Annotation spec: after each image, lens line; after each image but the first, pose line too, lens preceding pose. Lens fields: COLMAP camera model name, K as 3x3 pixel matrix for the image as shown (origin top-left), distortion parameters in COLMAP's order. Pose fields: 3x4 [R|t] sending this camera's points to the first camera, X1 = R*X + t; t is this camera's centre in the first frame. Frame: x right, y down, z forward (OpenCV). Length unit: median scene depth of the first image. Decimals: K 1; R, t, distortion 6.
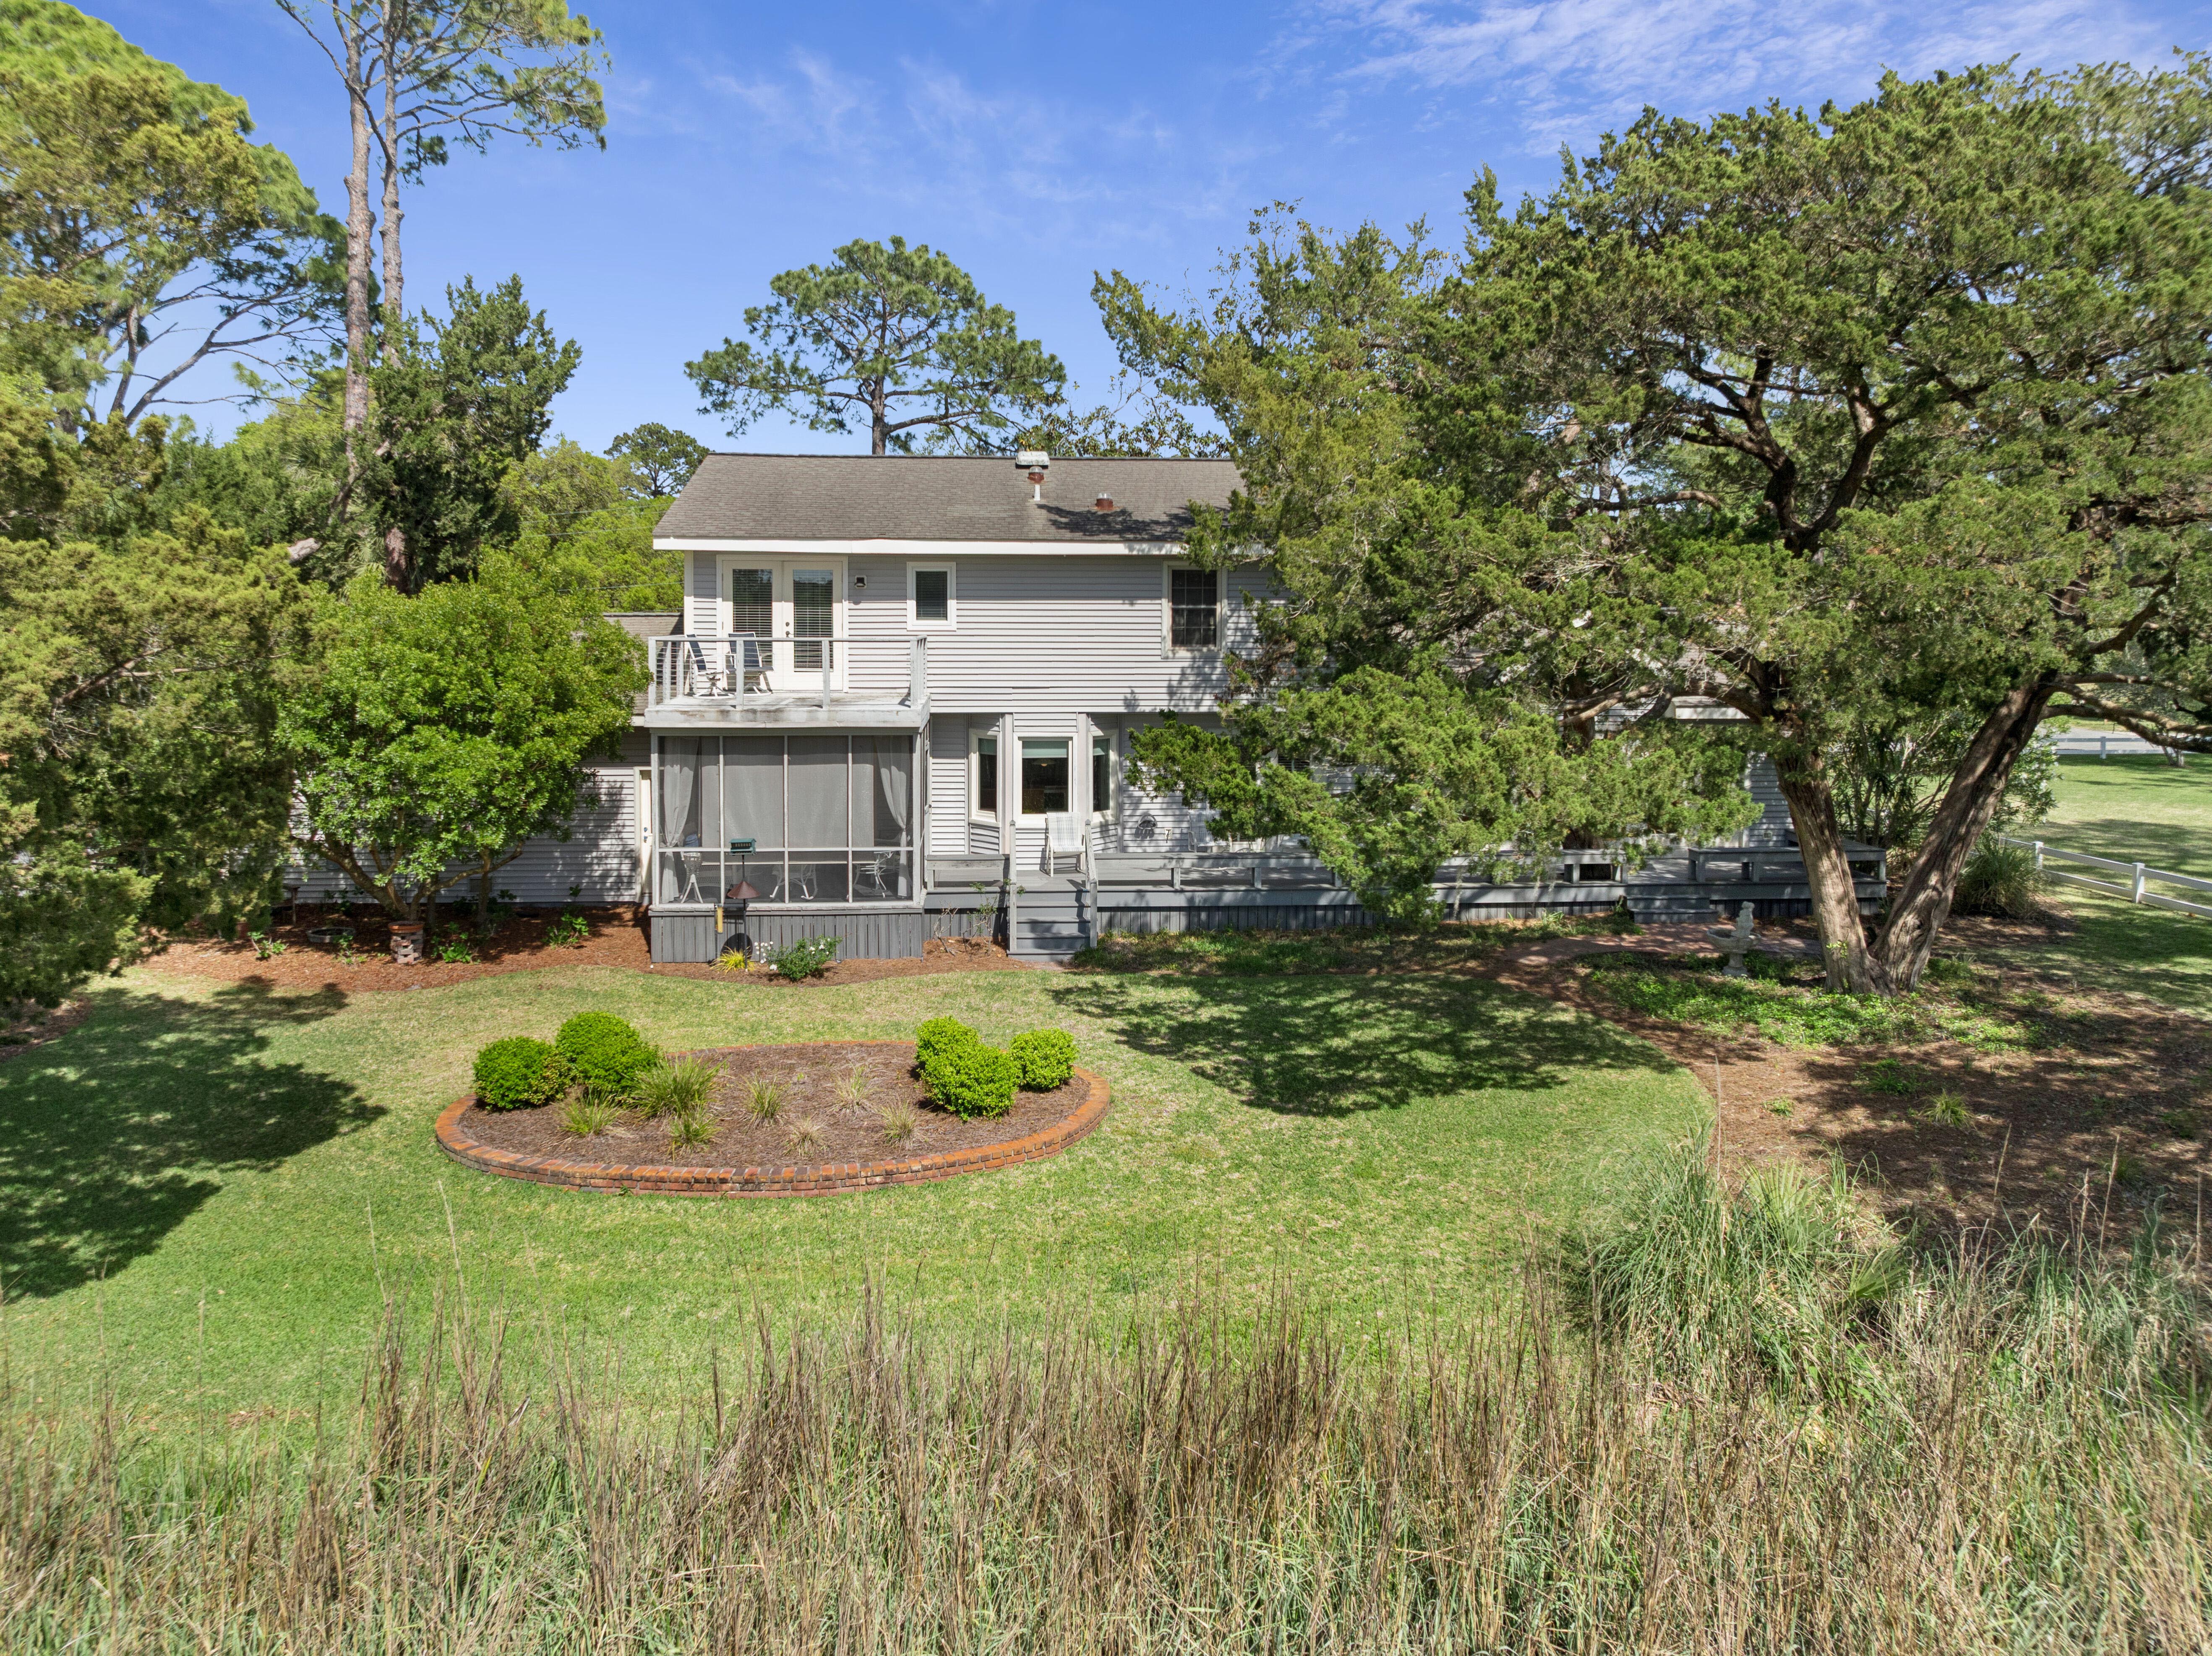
lens RADIAL K [[1582.2, 0, 1114.5], [0, 1582.2, 667.7], [0, 0, 1]] dist [-0.034414, -0.000506]
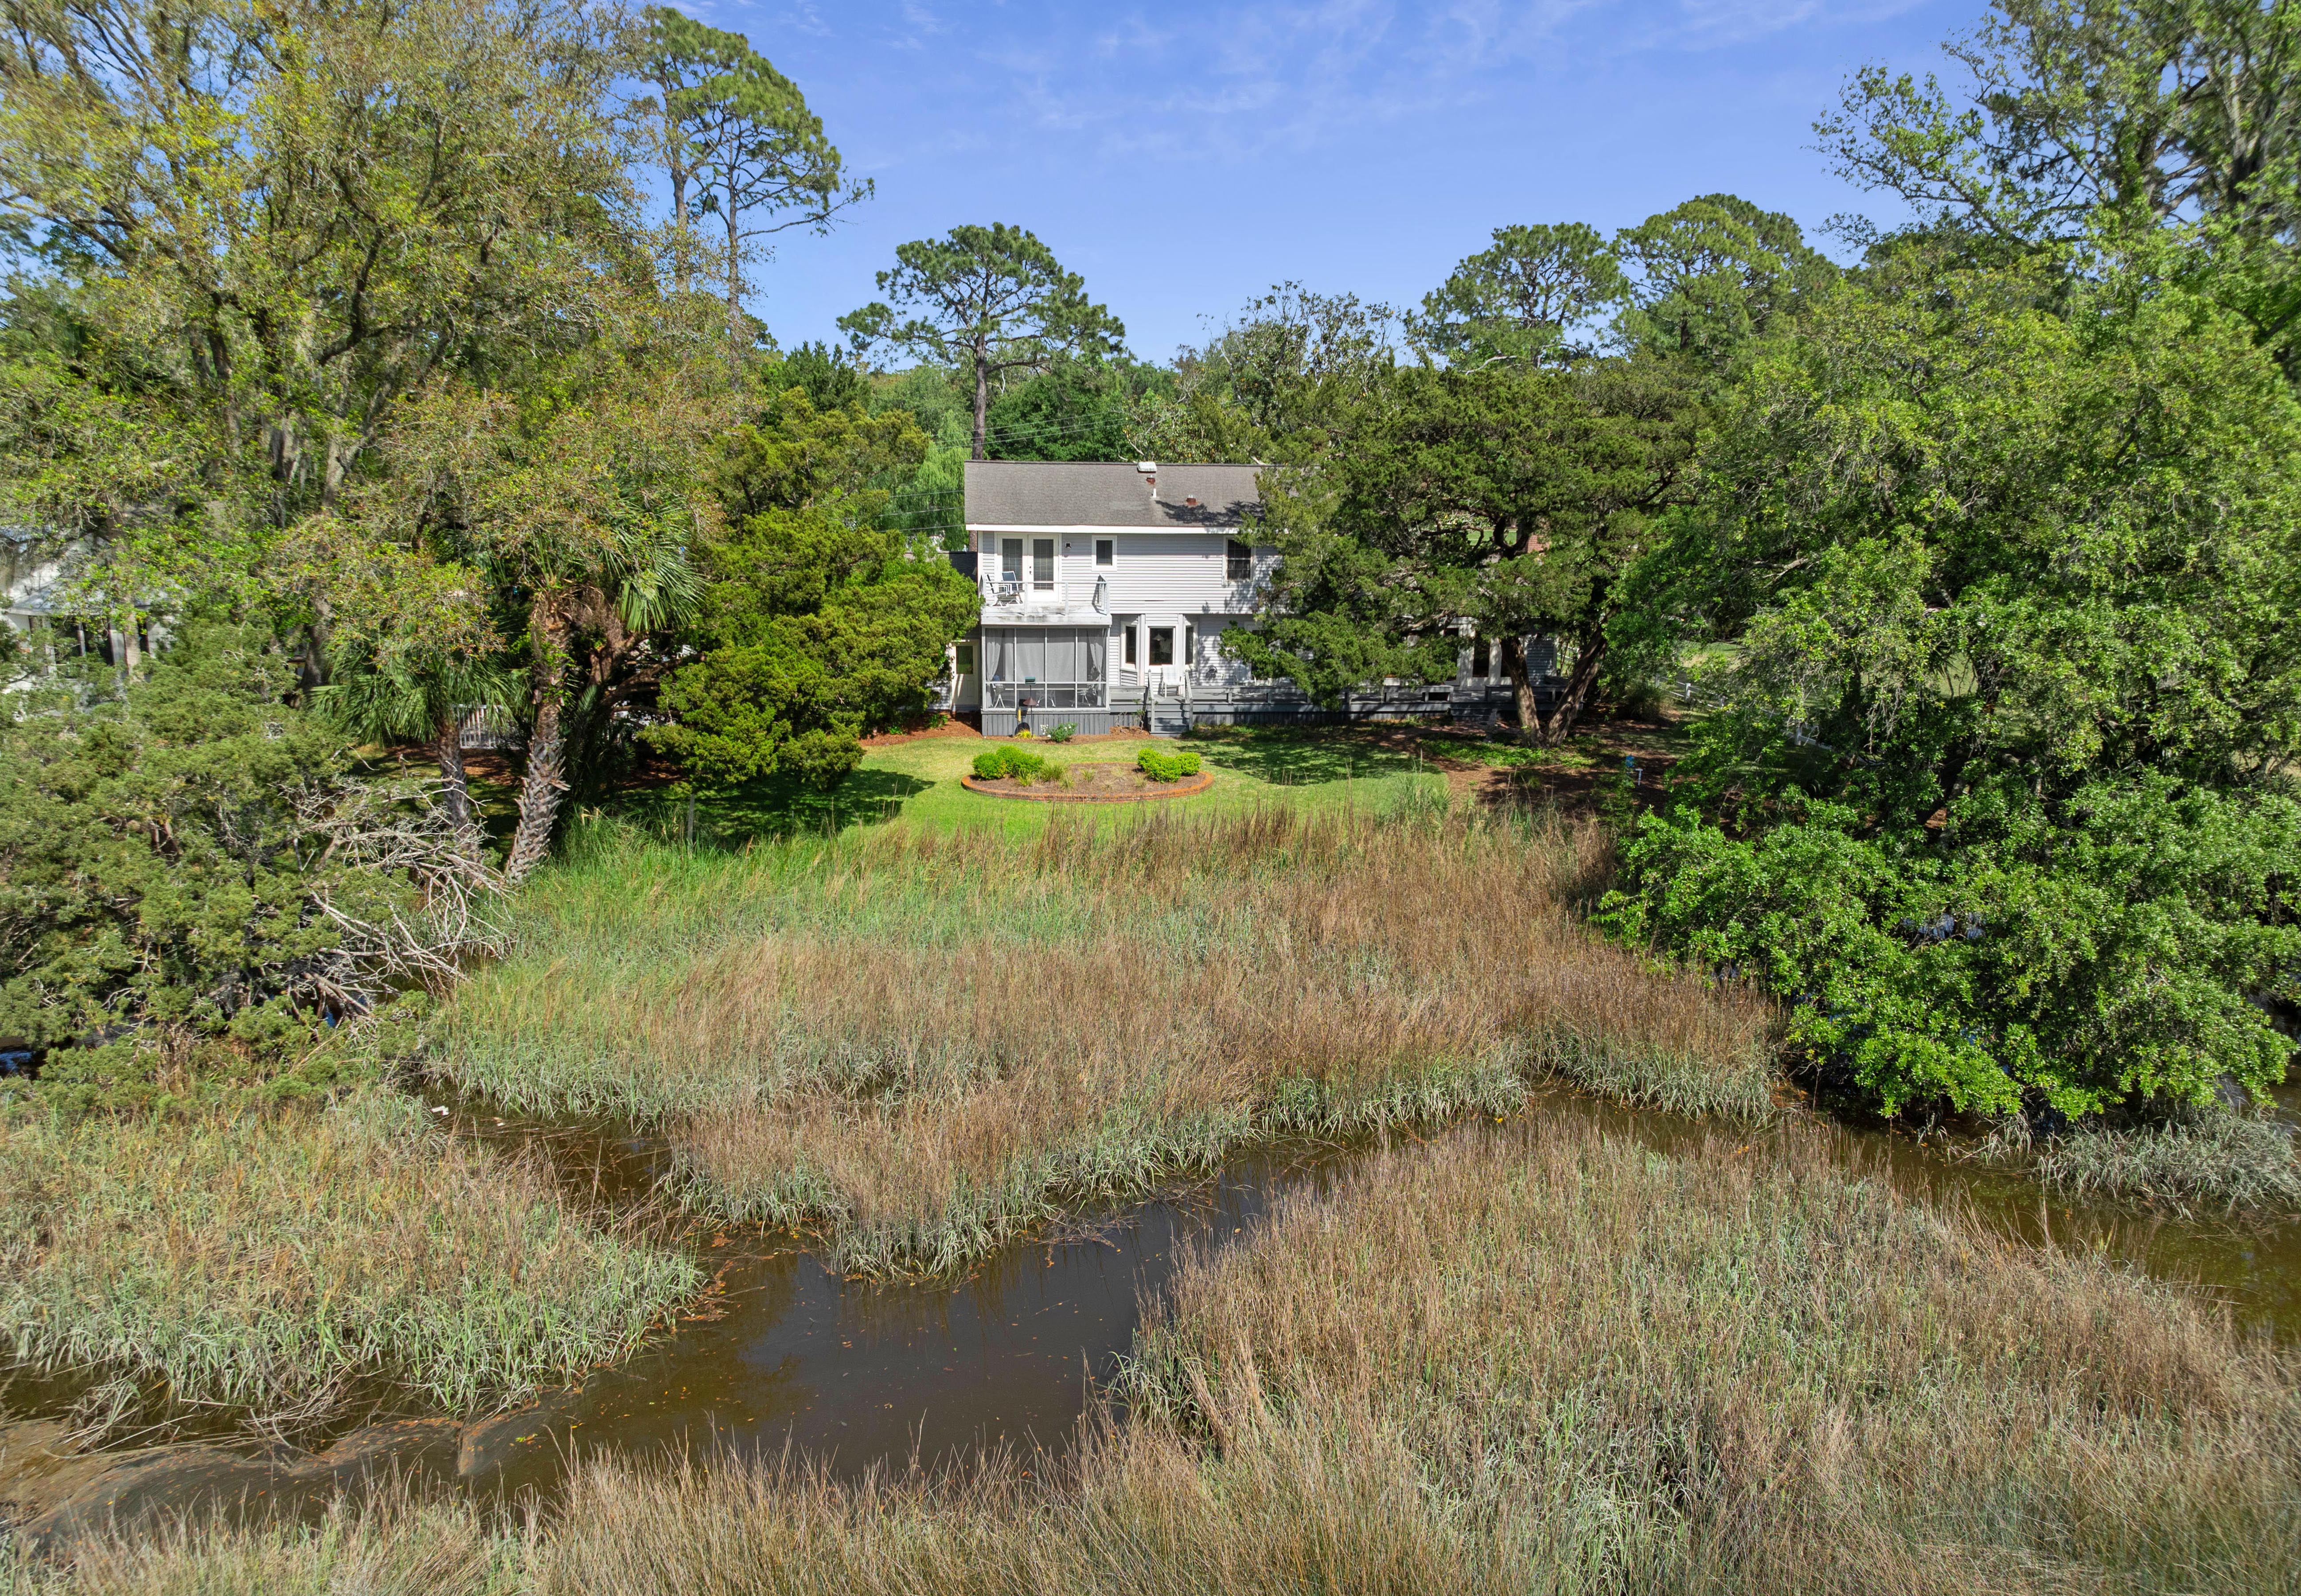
lens RADIAL K [[1669.1, 0, 1150.5], [0, 1669.1, 798.0], [0, 0, 1]] dist [-0.002170, 0.000573]
pose [[0.999497, 0.003327, 0.031549, -0.128418], [-0.008889, 0.984022, 0.177827, -0.119646], [-0.030453, -0.178018, 0.983556, -1.118580]]
